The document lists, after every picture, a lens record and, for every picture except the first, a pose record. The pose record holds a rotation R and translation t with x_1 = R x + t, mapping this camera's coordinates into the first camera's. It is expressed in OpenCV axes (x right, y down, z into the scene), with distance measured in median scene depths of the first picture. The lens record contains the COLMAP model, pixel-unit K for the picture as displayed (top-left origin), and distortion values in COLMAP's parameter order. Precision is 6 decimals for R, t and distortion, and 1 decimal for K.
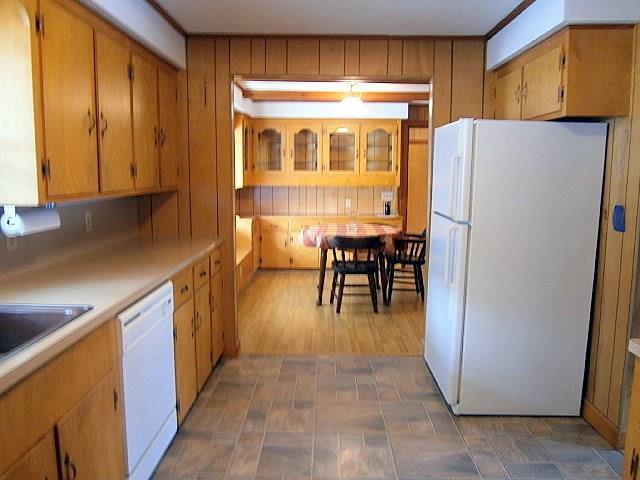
lens RADIAL K [[505.9, 0, 321.4], [0, 505.9, 236.2], [0, 0, 1]] dist [-0.060709, 0.050114]
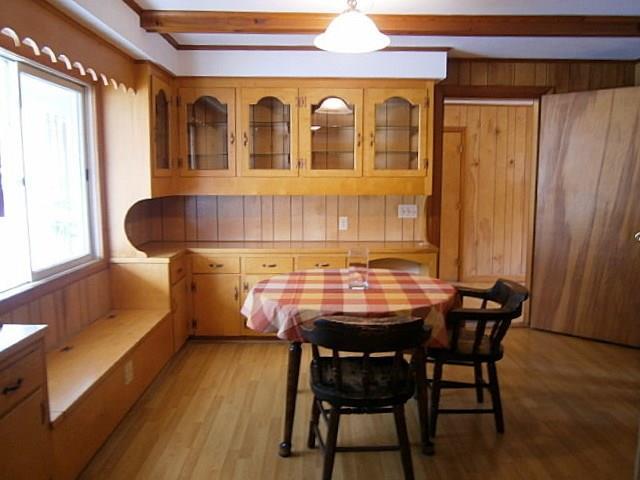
lens RADIAL K [[505.9, 0, 321.4], [0, 505.9, 236.2], [0, 0, 1]] dist [-0.060709, 0.050114]
pose [[0.999841, -0.004964, 0.017138, 0.017255], [0.005080, 0.999964, -0.006748, -0.048280], [-0.017104, 0.006834, 0.999830, 0.419639]]
